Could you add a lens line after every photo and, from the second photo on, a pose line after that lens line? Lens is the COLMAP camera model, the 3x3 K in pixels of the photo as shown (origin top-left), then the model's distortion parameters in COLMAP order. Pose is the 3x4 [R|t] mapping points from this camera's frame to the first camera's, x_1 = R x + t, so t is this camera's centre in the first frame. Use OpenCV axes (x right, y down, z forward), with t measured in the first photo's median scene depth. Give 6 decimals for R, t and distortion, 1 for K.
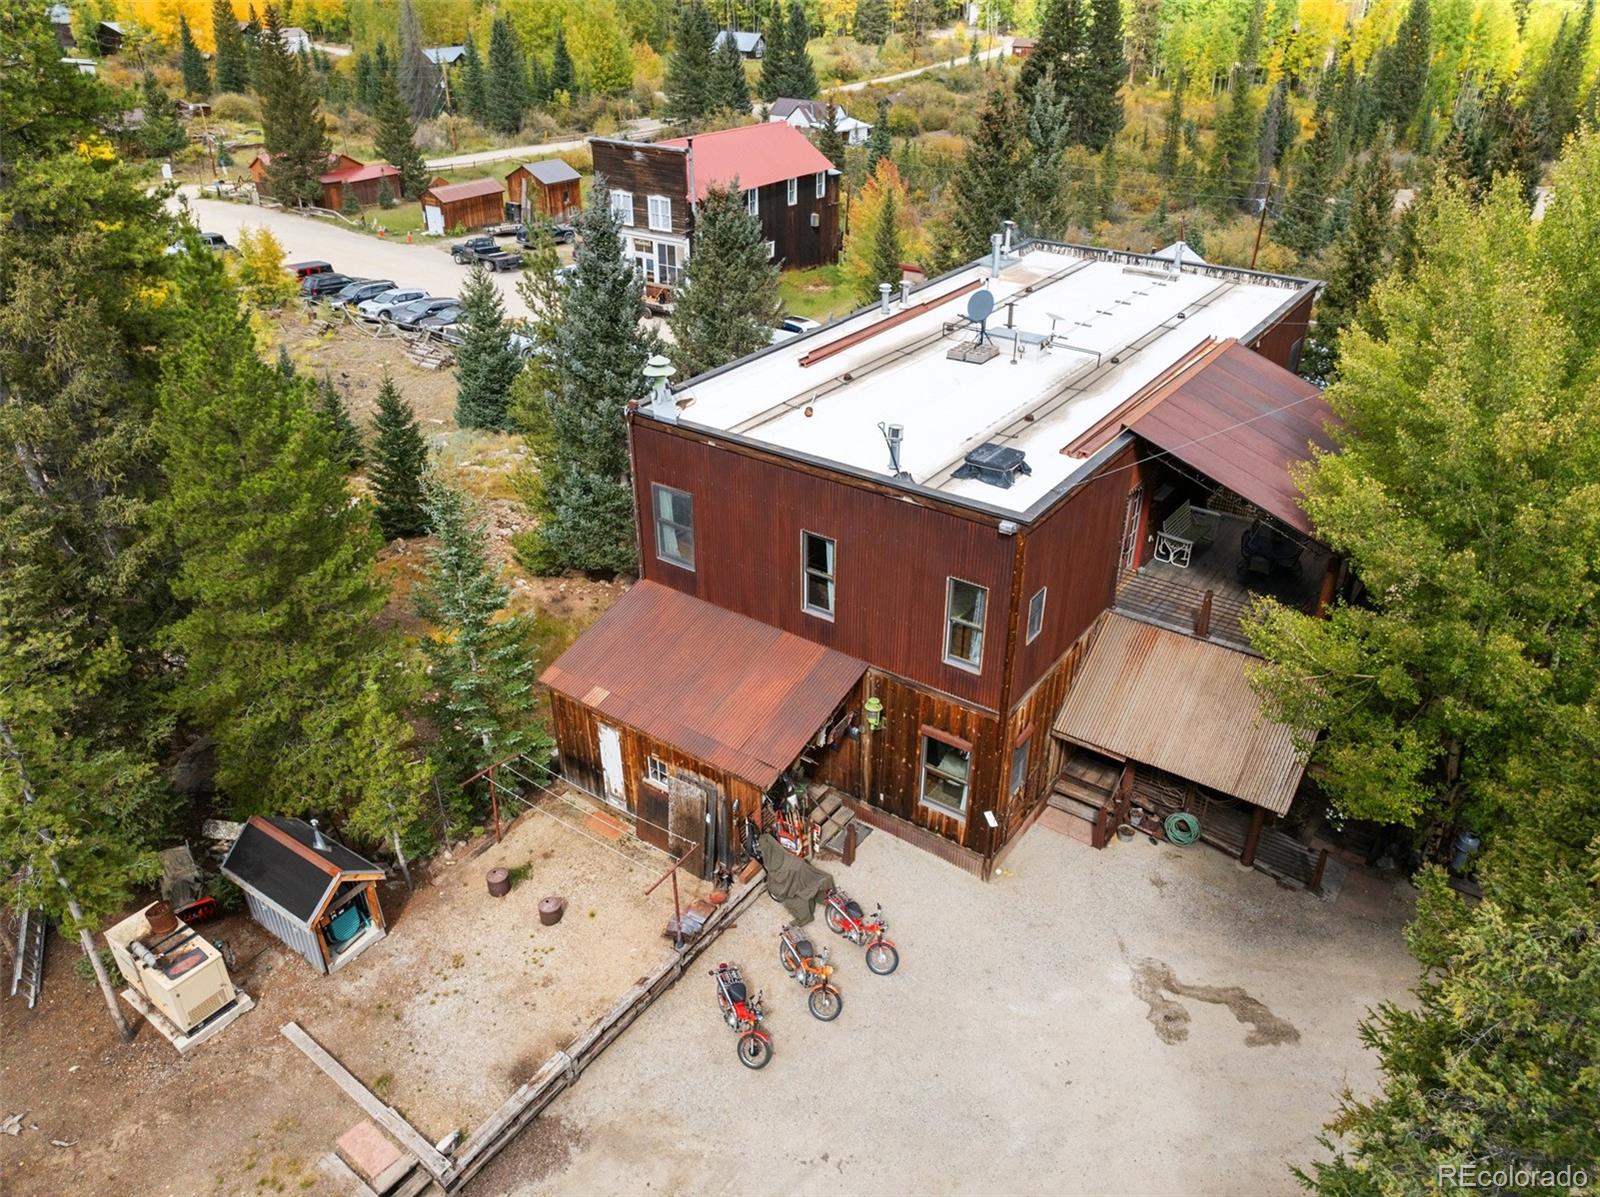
lens RADIAL K [[1112.4, 0, 800.0], [0, 1112.4, 598.5], [0, 0, 1]] dist [-0.023386, 0.001716]
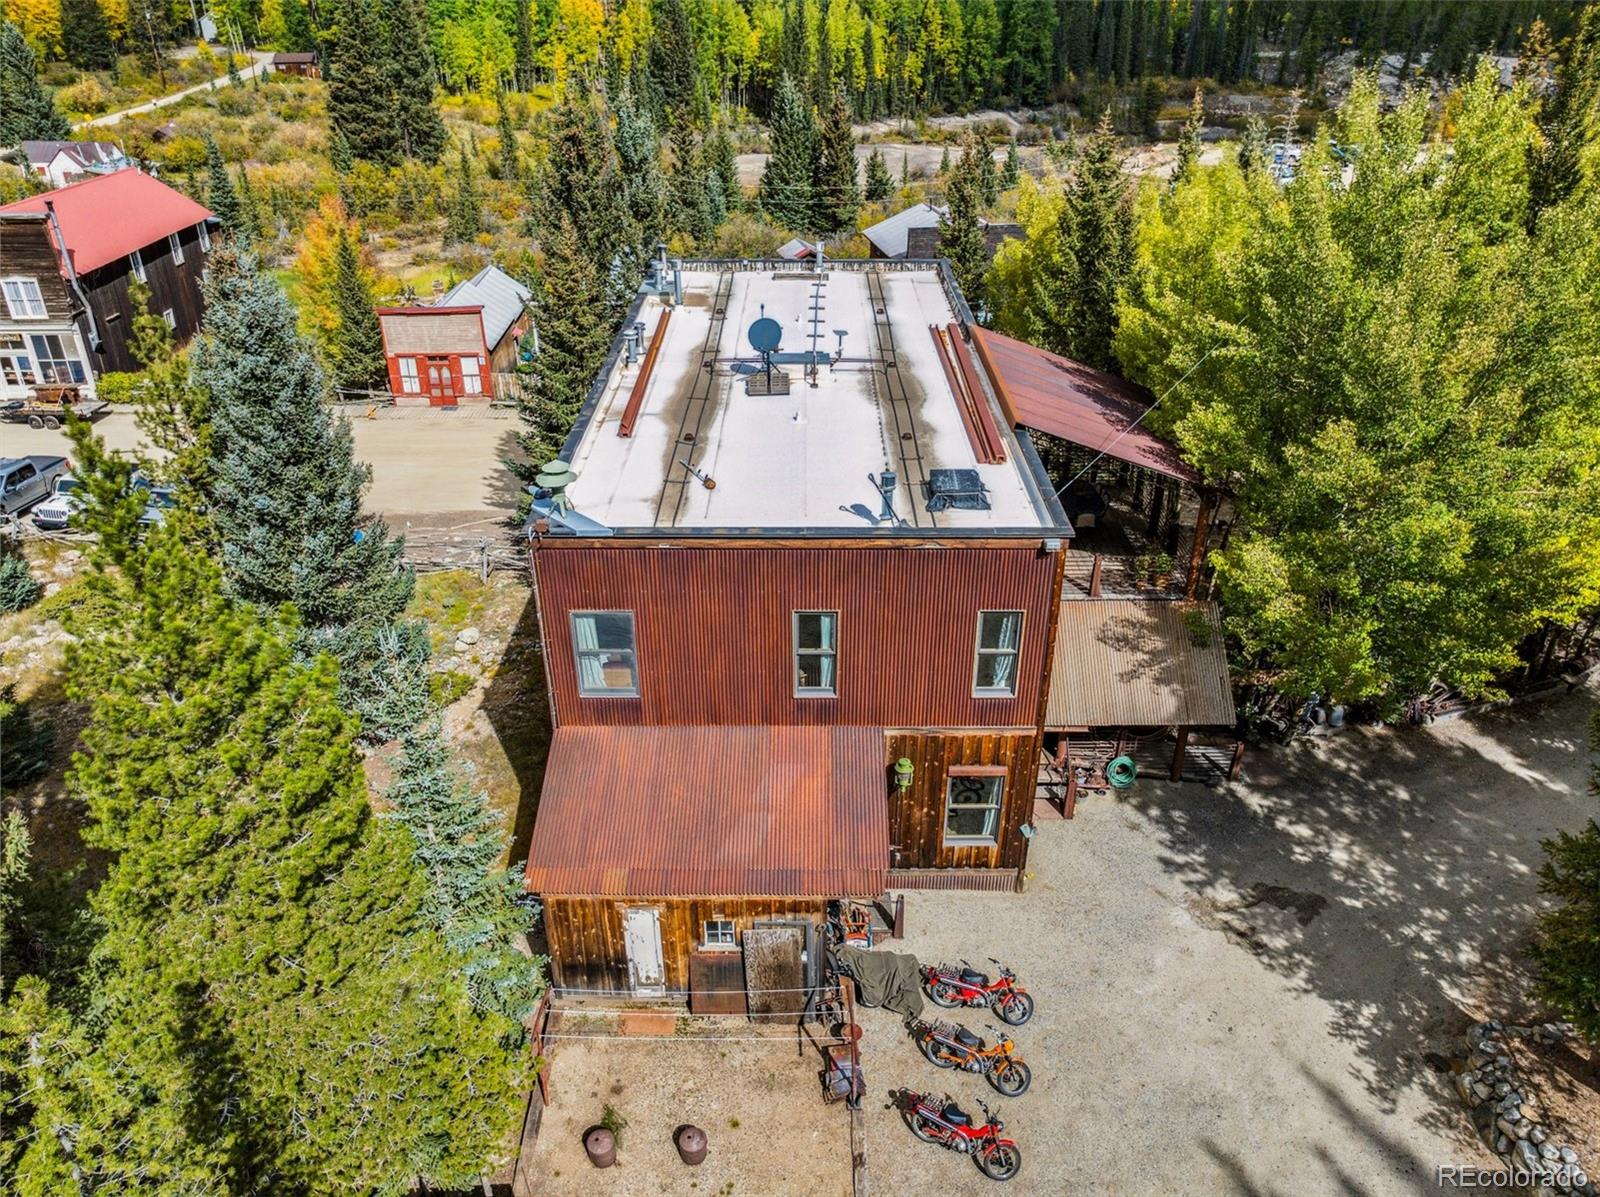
lens RADIAL K [[1127.8, 0, 800.0], [0, 1127.8, 598.5], [0, 0, 1]] dist [-0.036642, -0.000051]
pose [[0.815230, -0.287870, 0.502525, -0.413982], [0.290909, 0.953847, 0.074477, -0.126865], [-0.500772, 0.085474, 0.861349, 0.198263]]
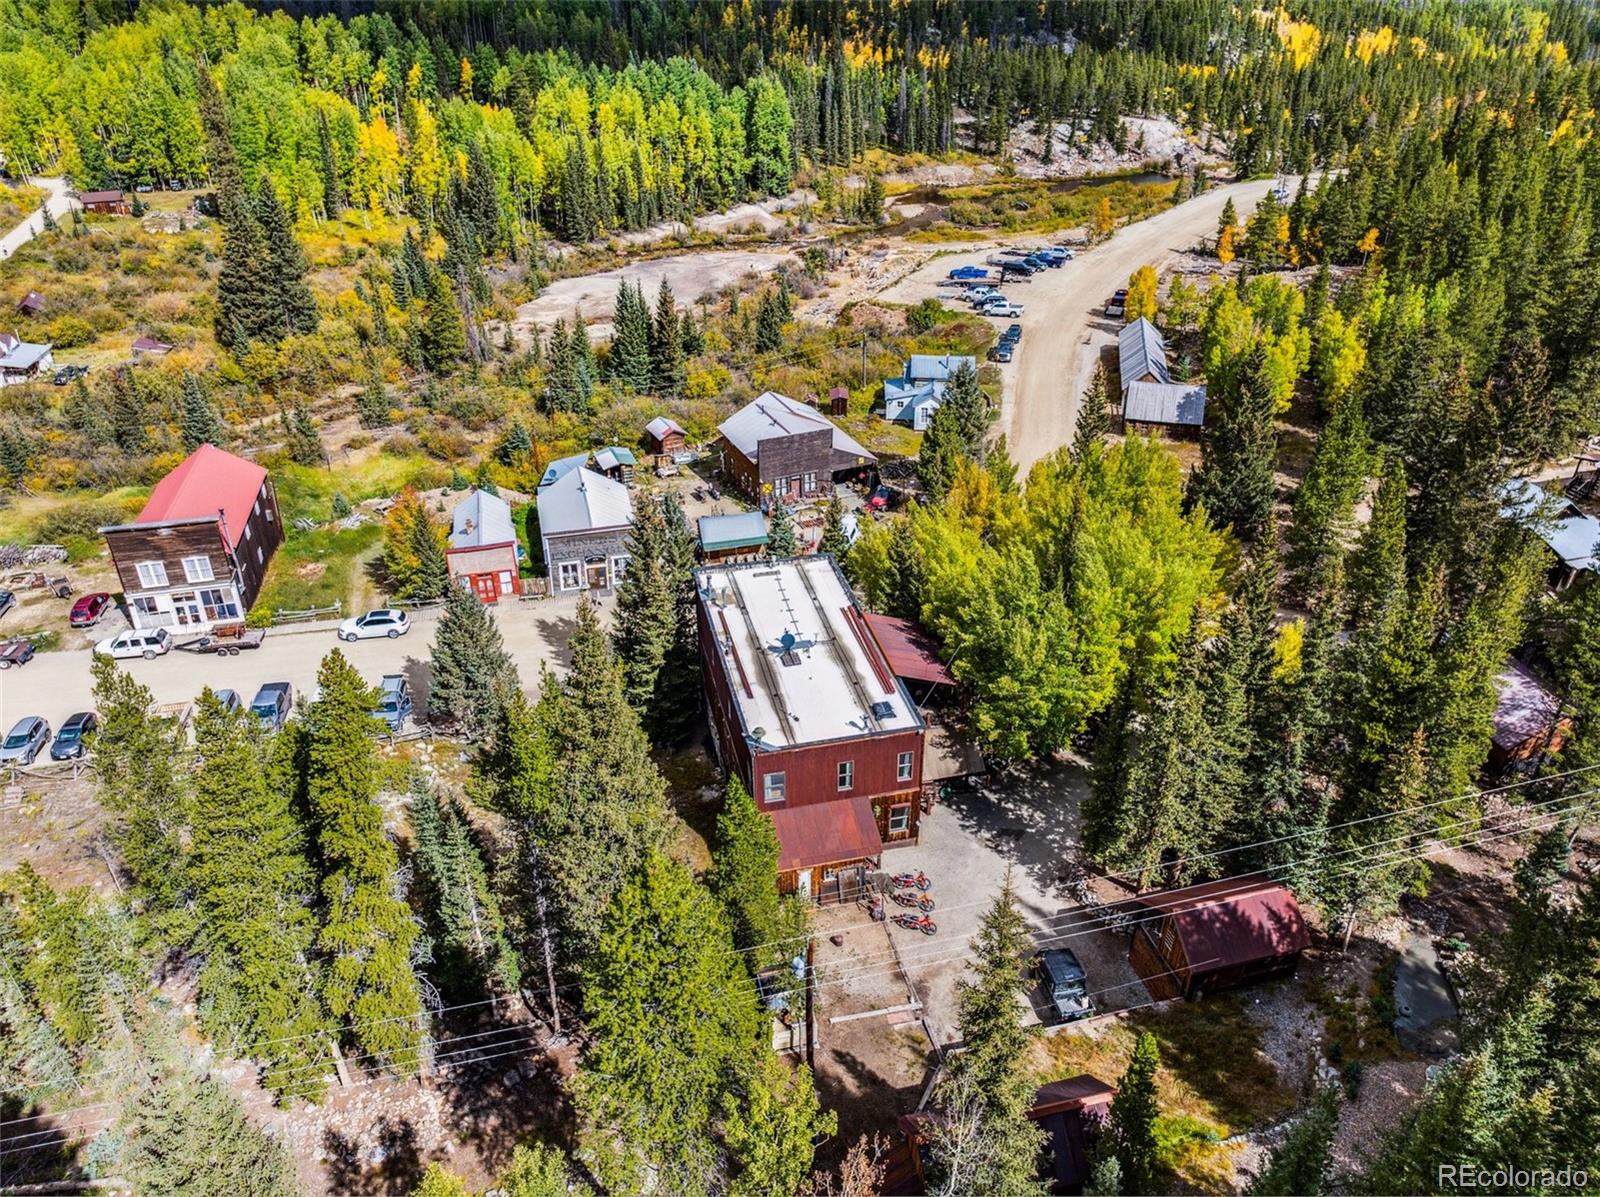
lens RADIAL K [[1131.7, 0, 800.0], [0, 1131.7, 598.5], [0, 0, 1]] dist [-0.028316, 0.001611]
pose [[0.657621, -0.383948, 0.648166, -1.527156], [0.381618, 0.911601, 0.152812, -0.800434], [-0.649540, 0.146859, 0.746009, -0.929396]]
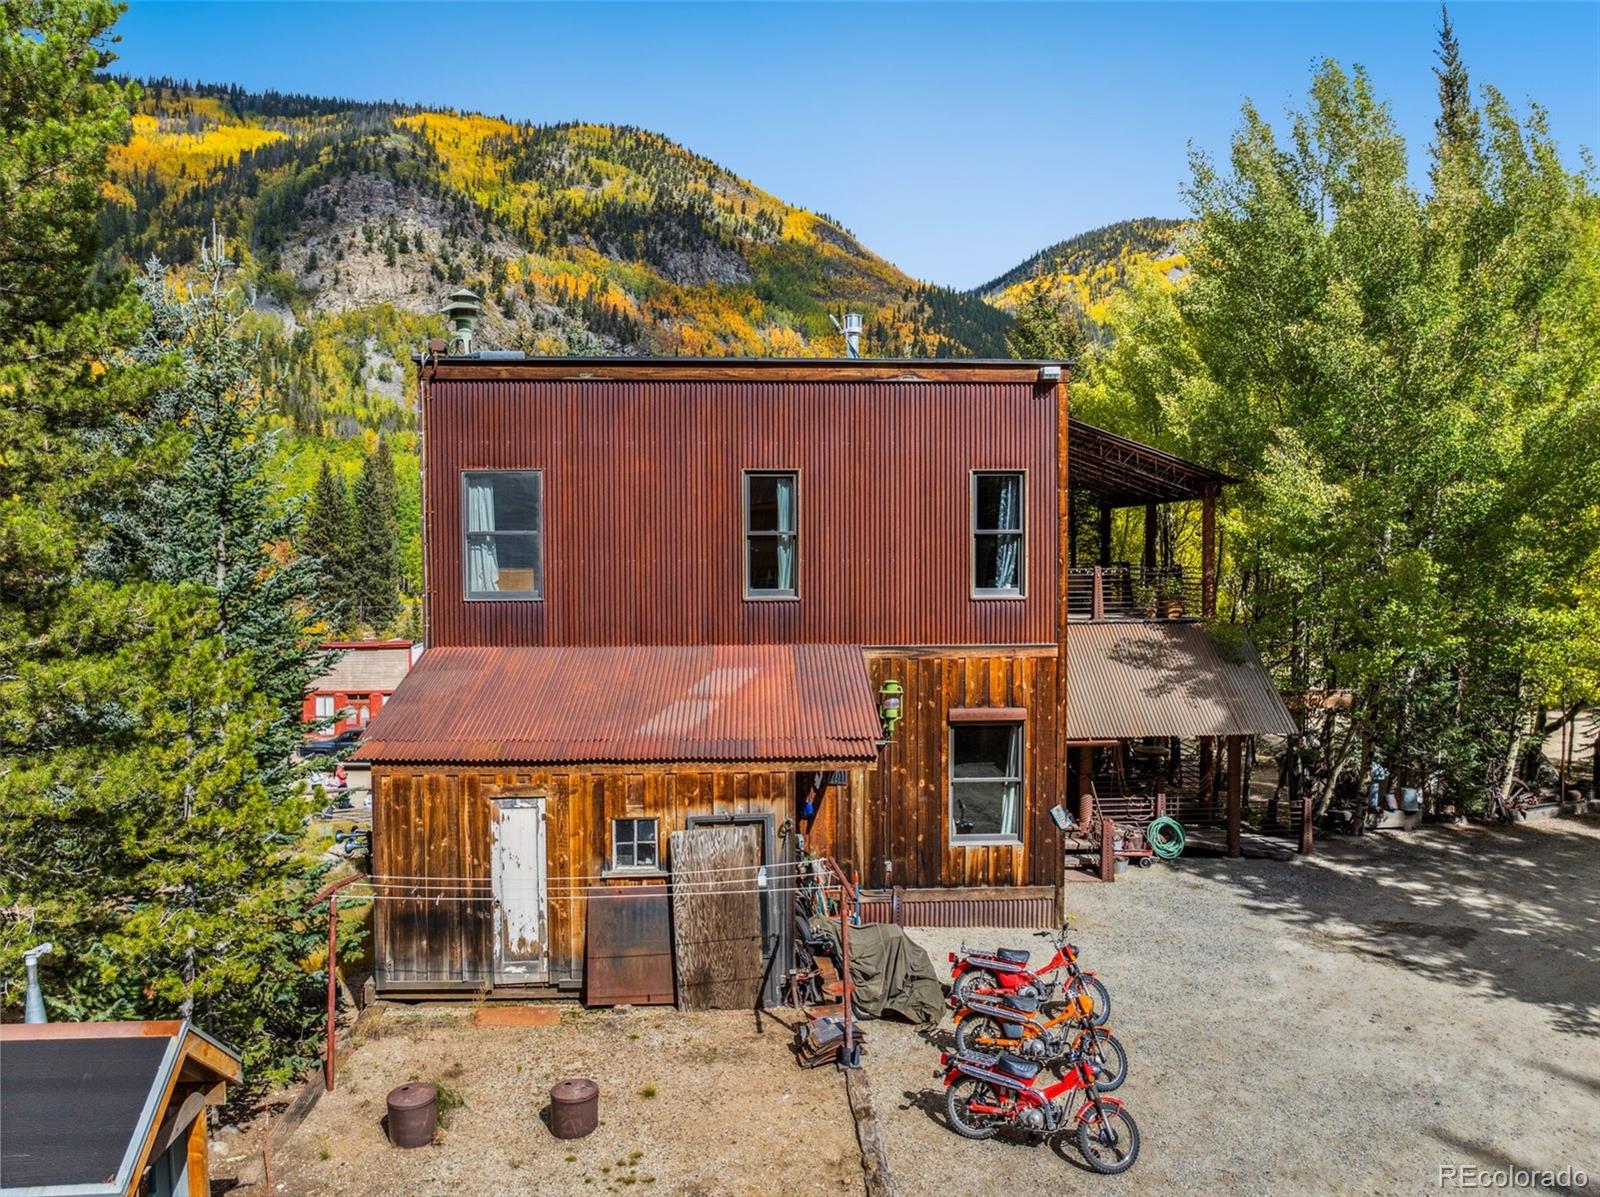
lens RADIAL K [[1131.7, 0, 800.0], [0, 1131.7, 598.5], [0, 0, 1]] dist [-0.028316, 0.001611]
pose [[0.783347, -0.030770, 0.620822, -0.395949], [0.313861, 0.881678, -0.352328, 0.261635], [-0.536524, 0.470847, 0.700318, 0.467190]]
